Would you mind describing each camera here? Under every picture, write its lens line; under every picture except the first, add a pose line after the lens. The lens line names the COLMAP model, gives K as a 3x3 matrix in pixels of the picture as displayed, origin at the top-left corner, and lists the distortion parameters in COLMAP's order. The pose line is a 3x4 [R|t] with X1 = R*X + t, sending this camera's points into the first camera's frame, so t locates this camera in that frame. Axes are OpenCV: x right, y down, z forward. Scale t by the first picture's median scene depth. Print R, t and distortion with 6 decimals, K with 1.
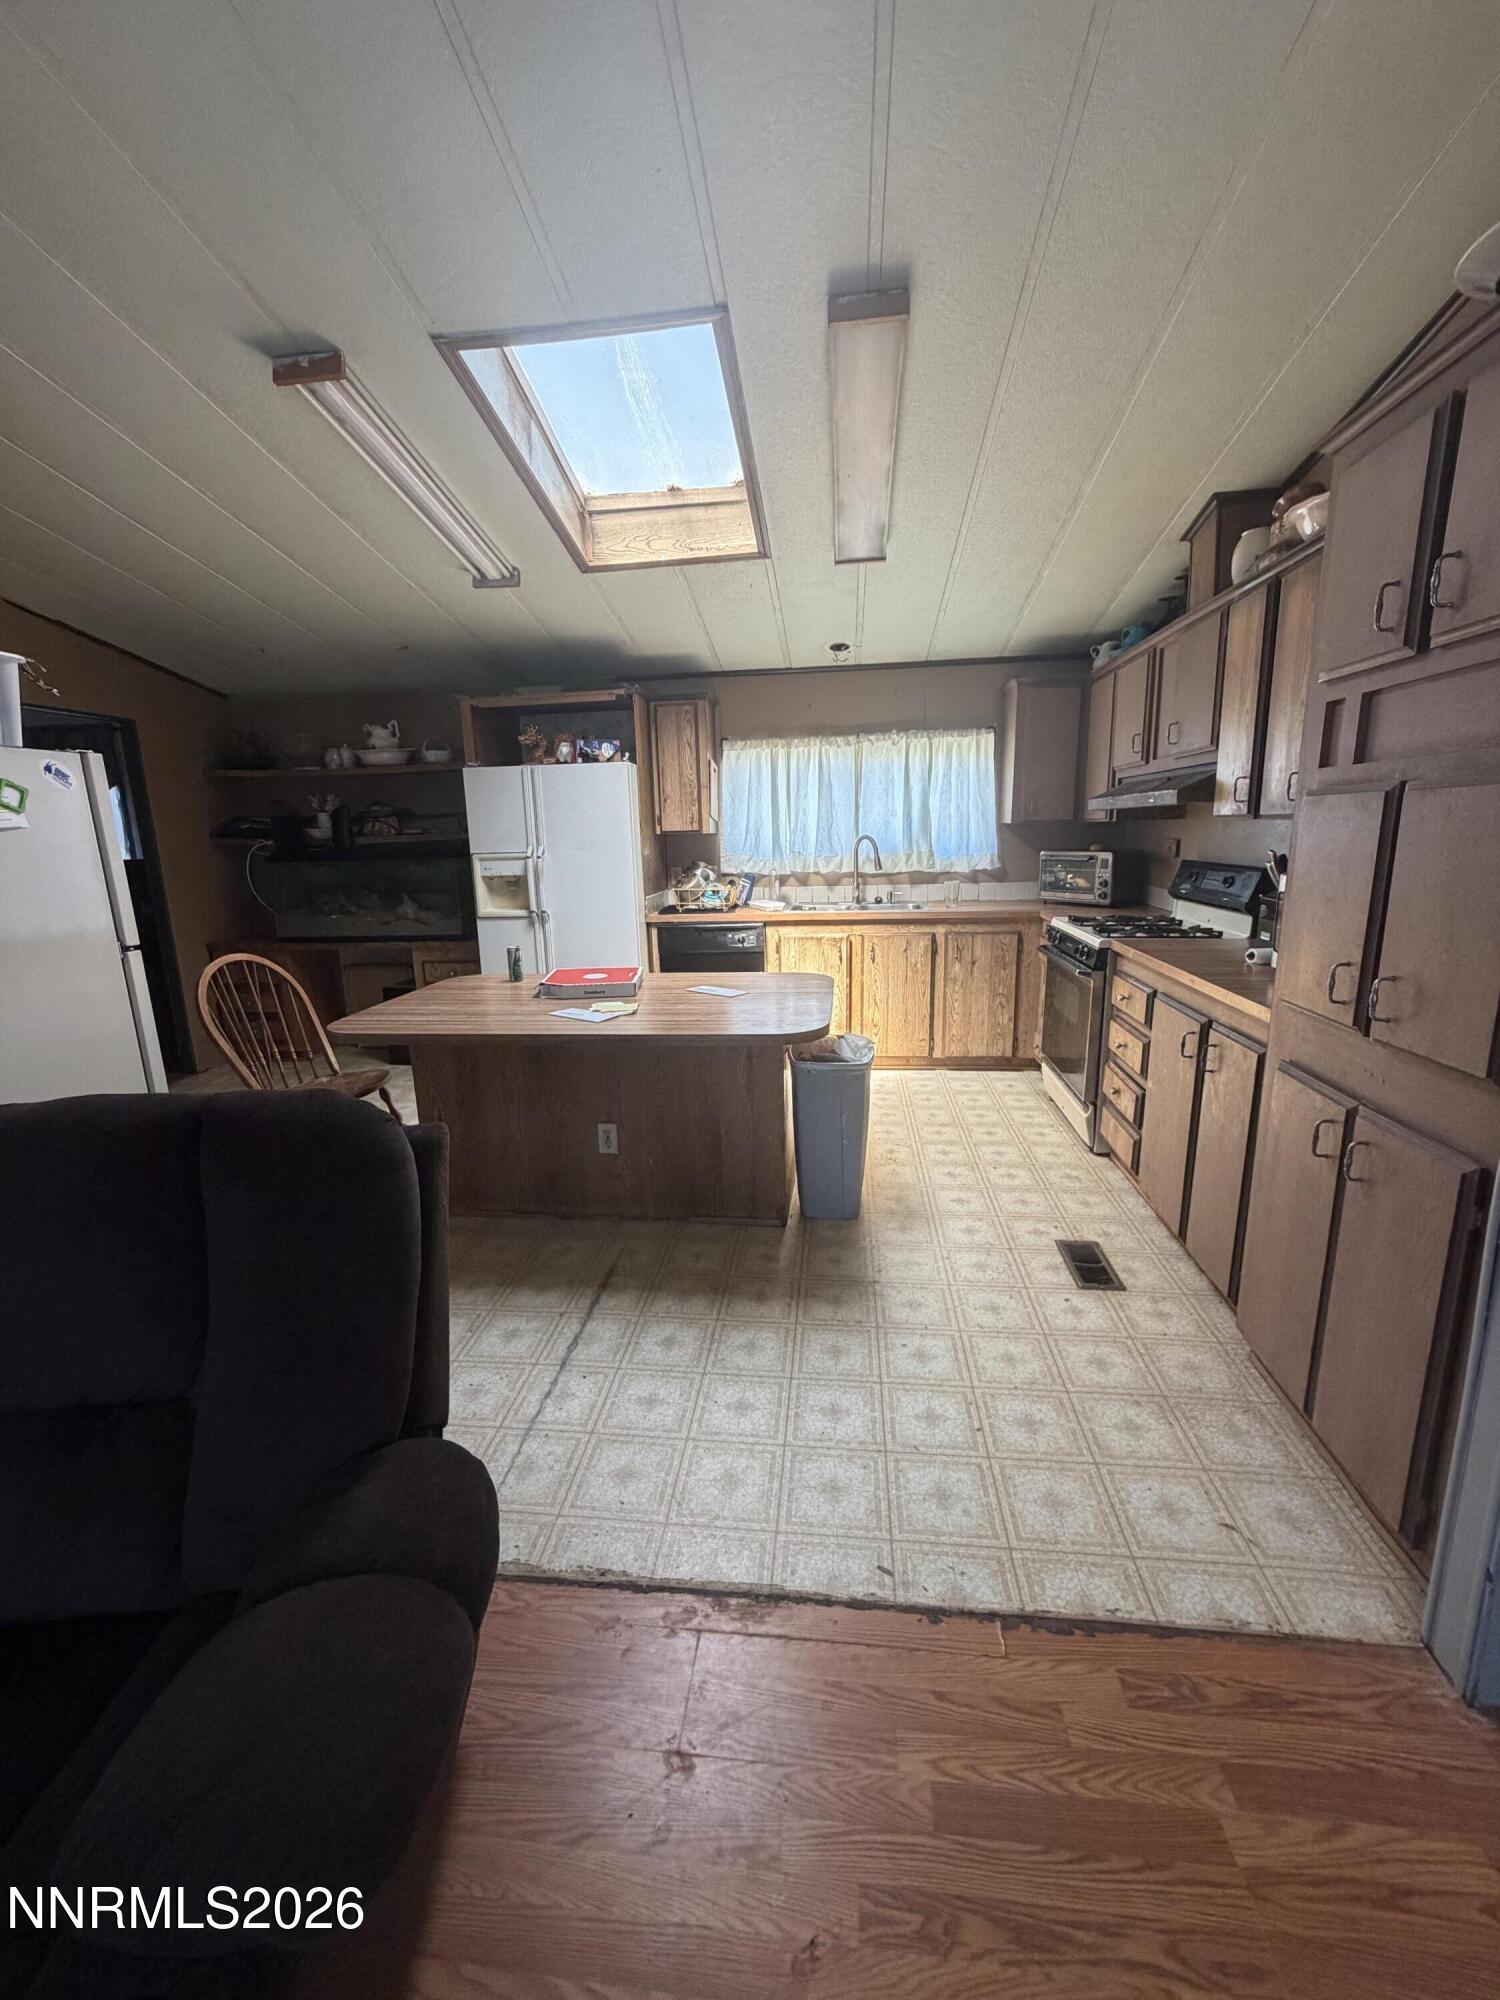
lens RADIAL K [[792.6, 0, 750.0], [0, 792.6, 1000.0], [0, 0, 1]] dist [-0.000957, -0.000172]
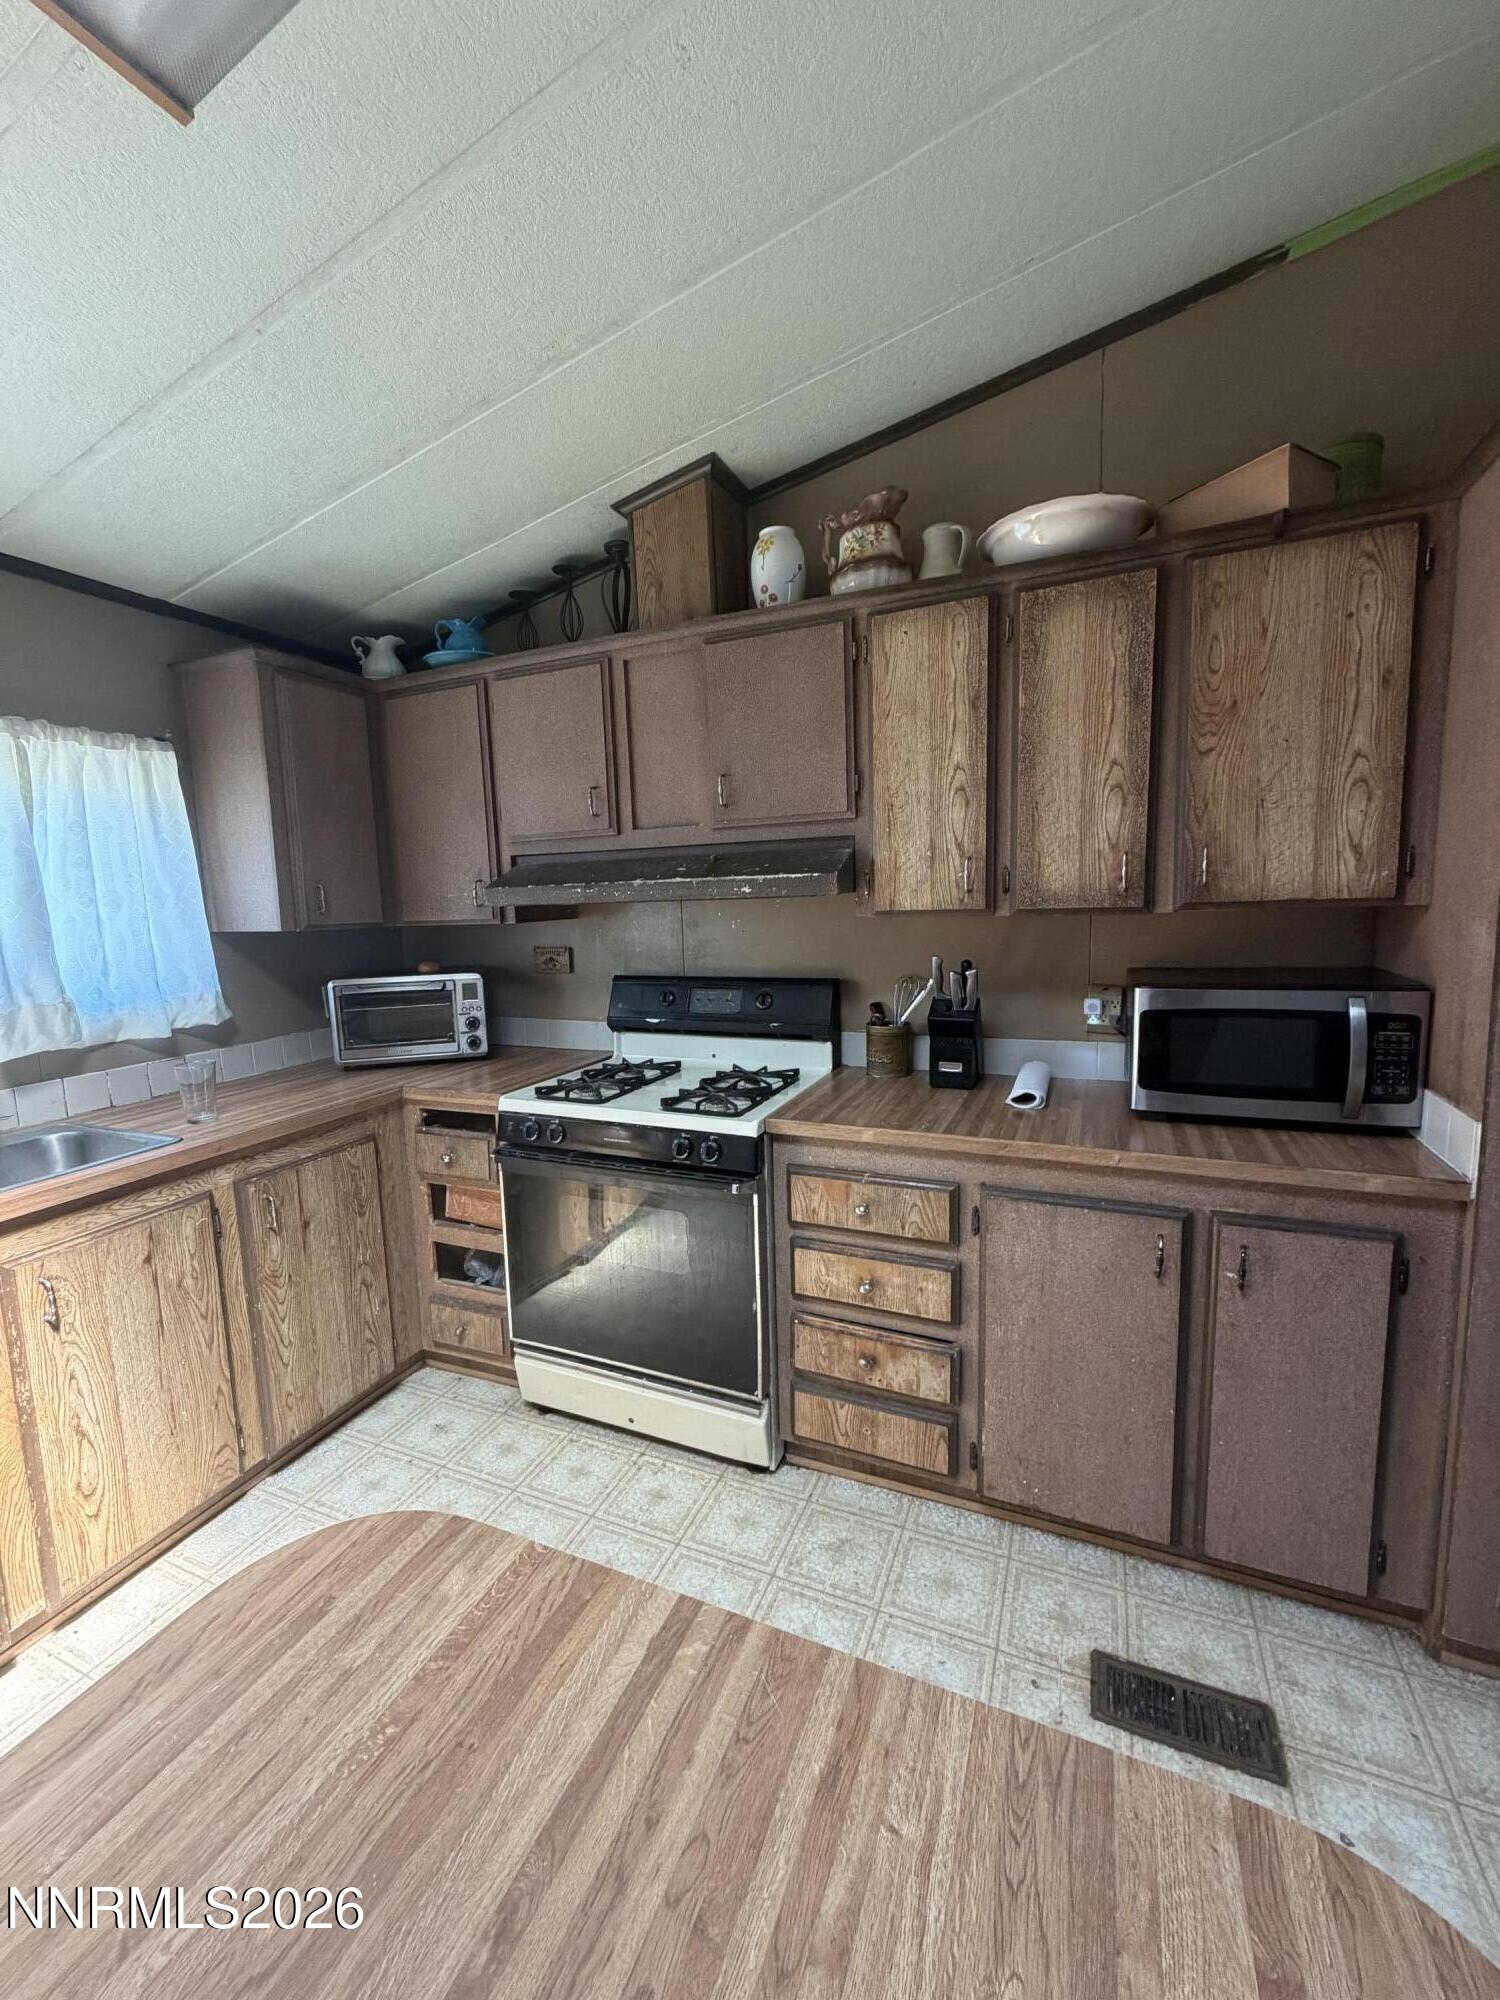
lens RADIAL K [[792.6, 0, 750.0], [0, 792.6, 1000.0], [0, 0, 1]] dist [-0.000957, -0.000172]
pose [[0.289014, -0.102854, 0.951784, -0.074093], [0.225467, 0.973558, 0.036743, -0.134258], [-0.930395, 0.203977, 0.304562, 0.586745]]
